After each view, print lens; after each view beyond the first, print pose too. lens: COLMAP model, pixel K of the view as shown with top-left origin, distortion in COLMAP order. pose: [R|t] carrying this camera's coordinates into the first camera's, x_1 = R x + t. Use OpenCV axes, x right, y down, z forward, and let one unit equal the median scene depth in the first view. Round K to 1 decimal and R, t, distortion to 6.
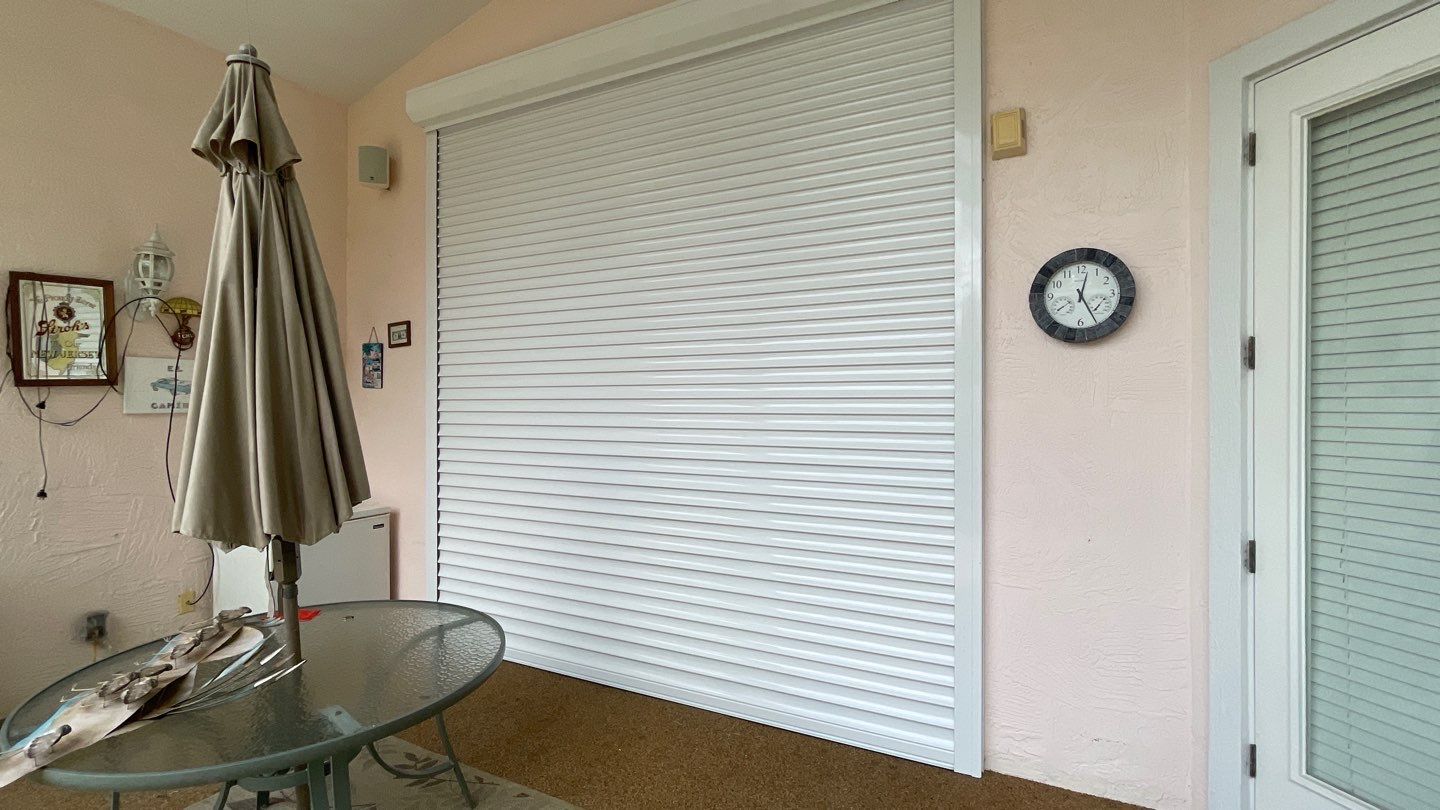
lens RADIAL K [[669.5, 0, 713.4], [0, 669.5, 400.6], [0, 0, 1]] dist [0.000168, -0.002252]
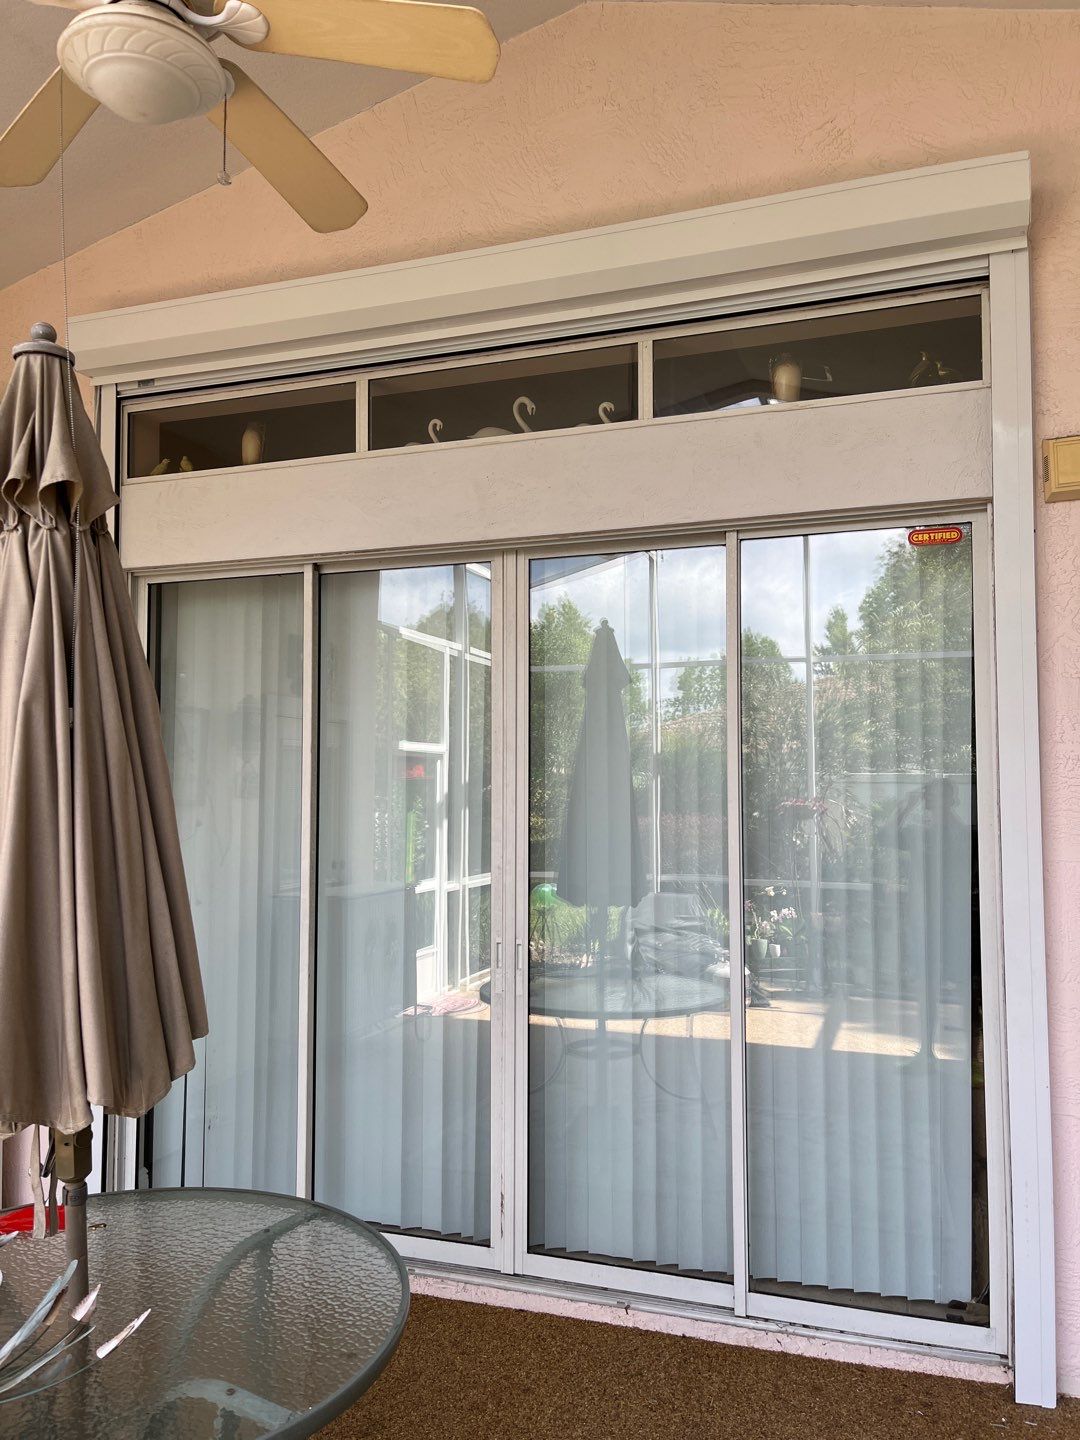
lens RADIAL K [[1132.0, 0, 539.7], [0, 1132.0, 716.9], [0, 0, 1]] dist [0.068904, -0.051581]
pose [[0.988728, 0.004759, 0.149650, -0.357299], [0.003106, 0.998628, -0.052281, -0.090731], [-0.149694, 0.052157, 0.987356, -0.120613]]
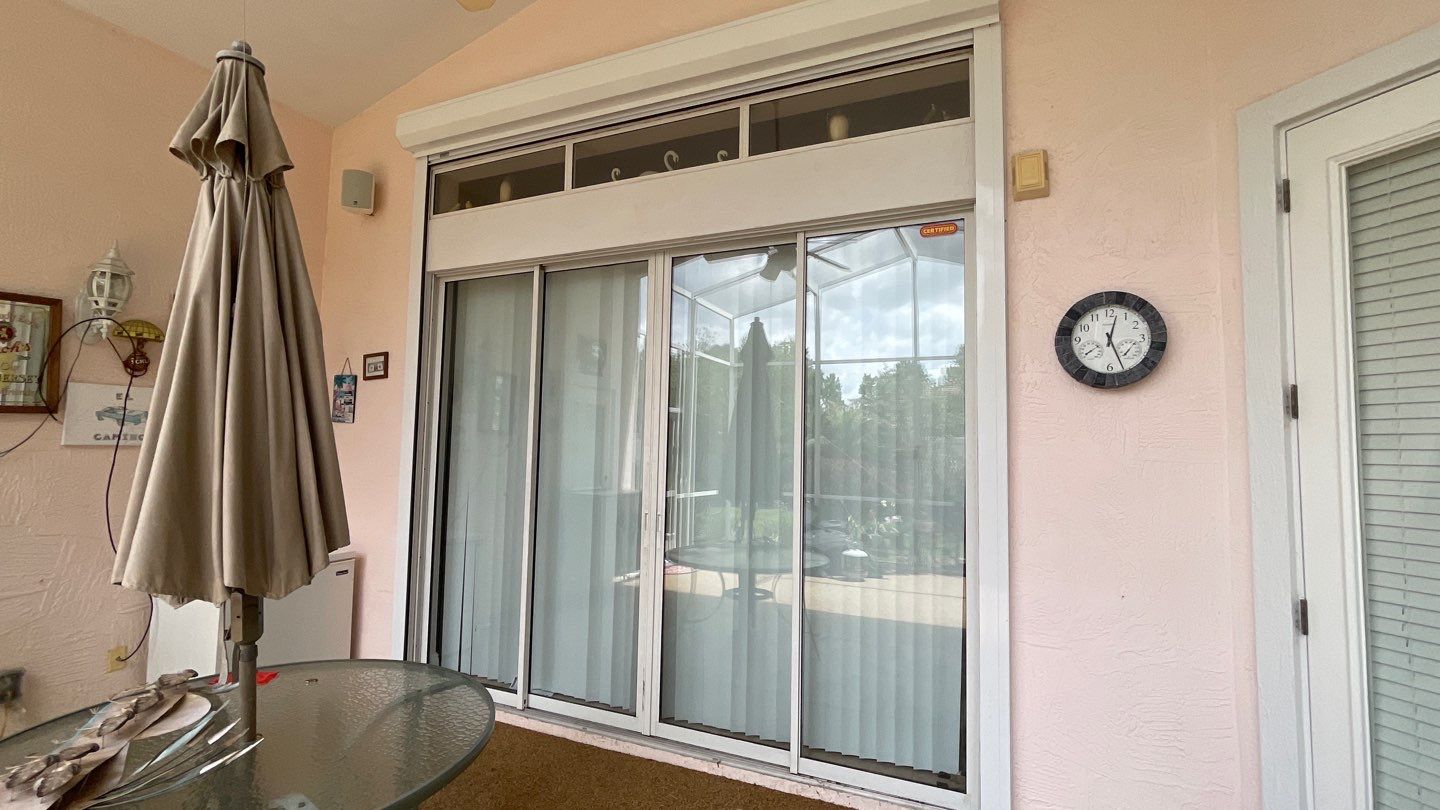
lens RADIAL K [[669.5, 0, 715.4], [0, 669.5, 397.1], [0, 0, 1]] dist [0.000168, -0.002252]
pose [[0.998469, 0.021373, 0.051026, -0.079227], [-0.017756, 0.997366, -0.070320, 0.004690], [-0.052394, 0.069307, 0.996219, 0.082690]]
